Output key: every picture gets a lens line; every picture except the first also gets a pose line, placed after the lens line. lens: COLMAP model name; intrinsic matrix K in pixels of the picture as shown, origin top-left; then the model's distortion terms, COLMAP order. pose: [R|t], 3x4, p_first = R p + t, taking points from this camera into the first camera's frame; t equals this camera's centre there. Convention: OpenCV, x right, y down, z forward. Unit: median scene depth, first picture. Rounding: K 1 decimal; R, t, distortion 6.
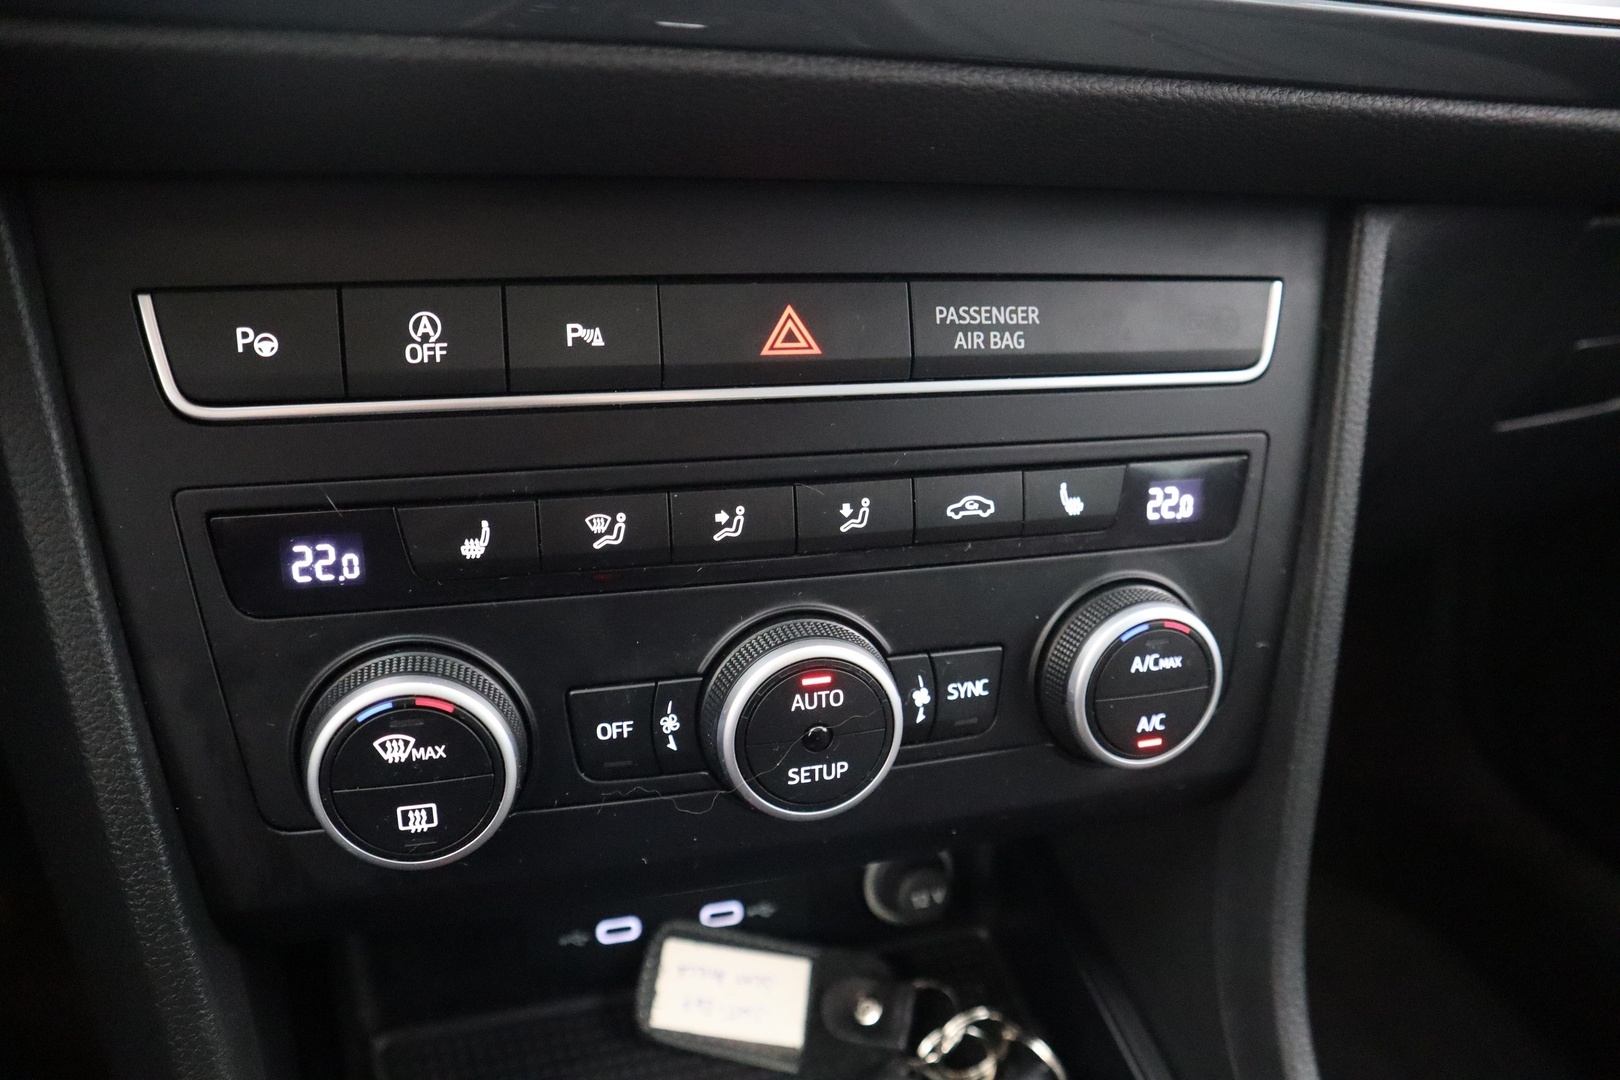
lens RADIAL K [[1116.0, 0, 810.0], [0, 1116.0, 540.0], [0, 0, 1]] dist [-0.060846, -0.001116]
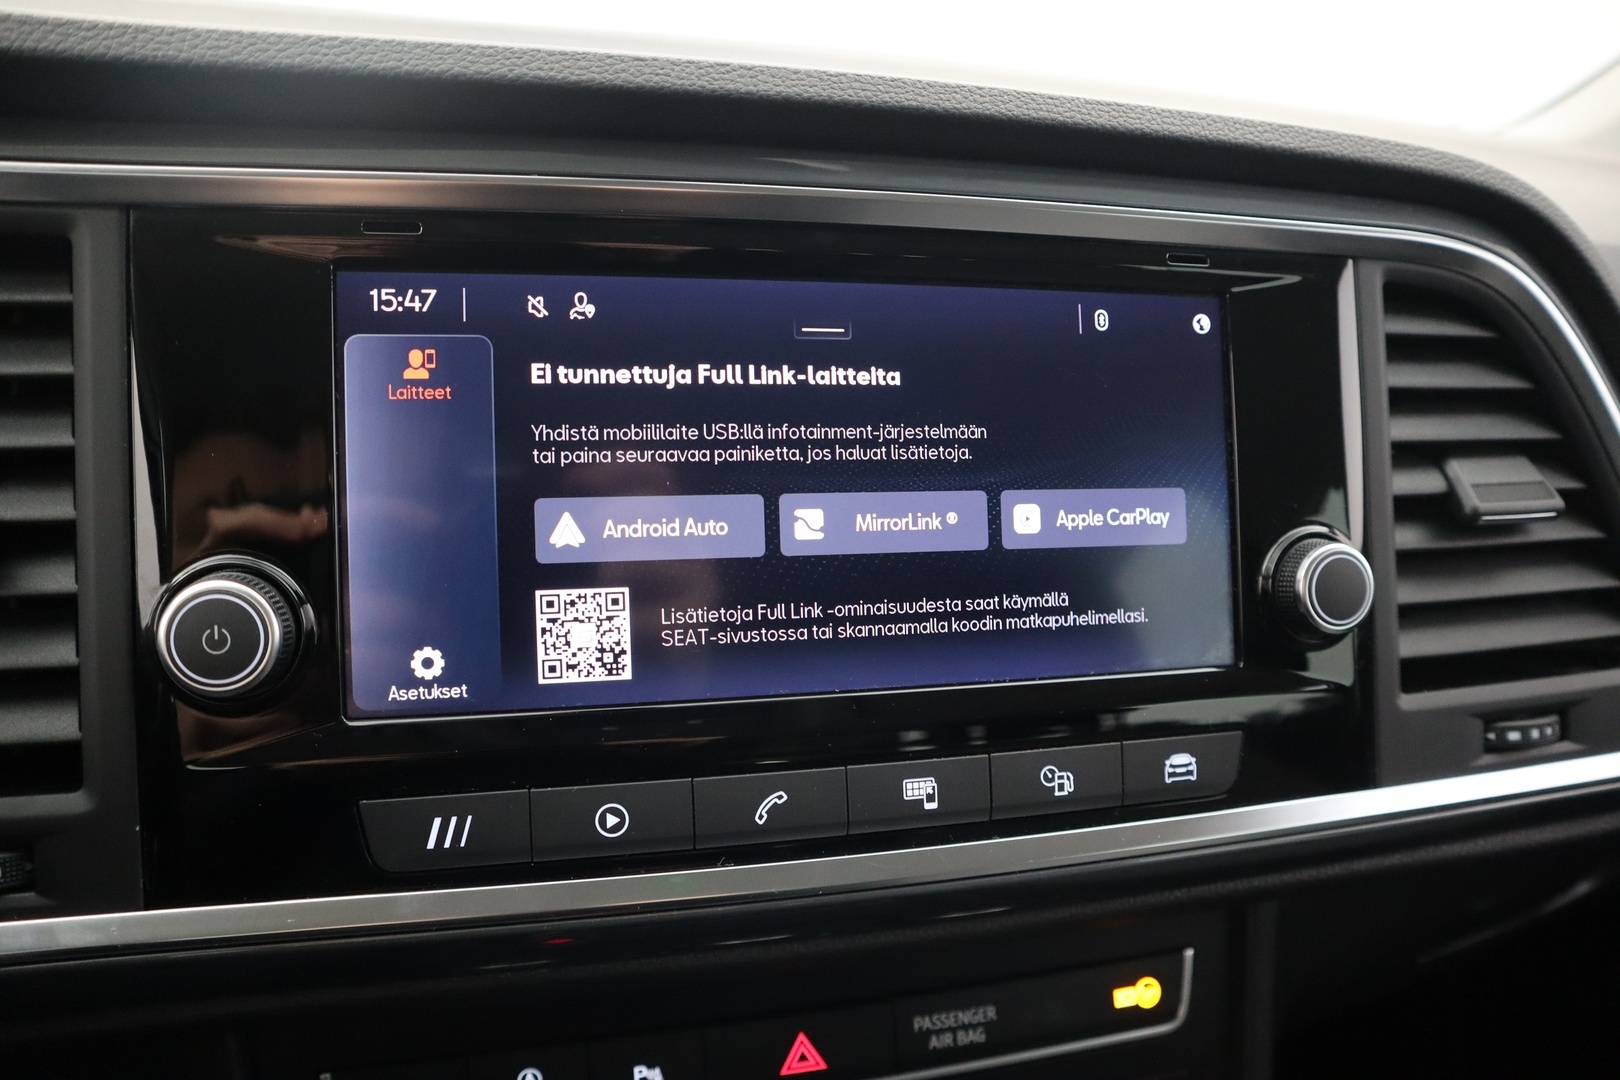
lens RADIAL K [[1116.0, 0, 810.0], [0, 1116.0, 540.0], [0, 0, 1]] dist [-0.060846, -0.001116]
pose [[0.999458, -0.020911, -0.025416, 0.034870], [0.015419, 0.979727, -0.199744, -0.493614], [0.029078, 0.199244, 0.979519, -0.374582]]
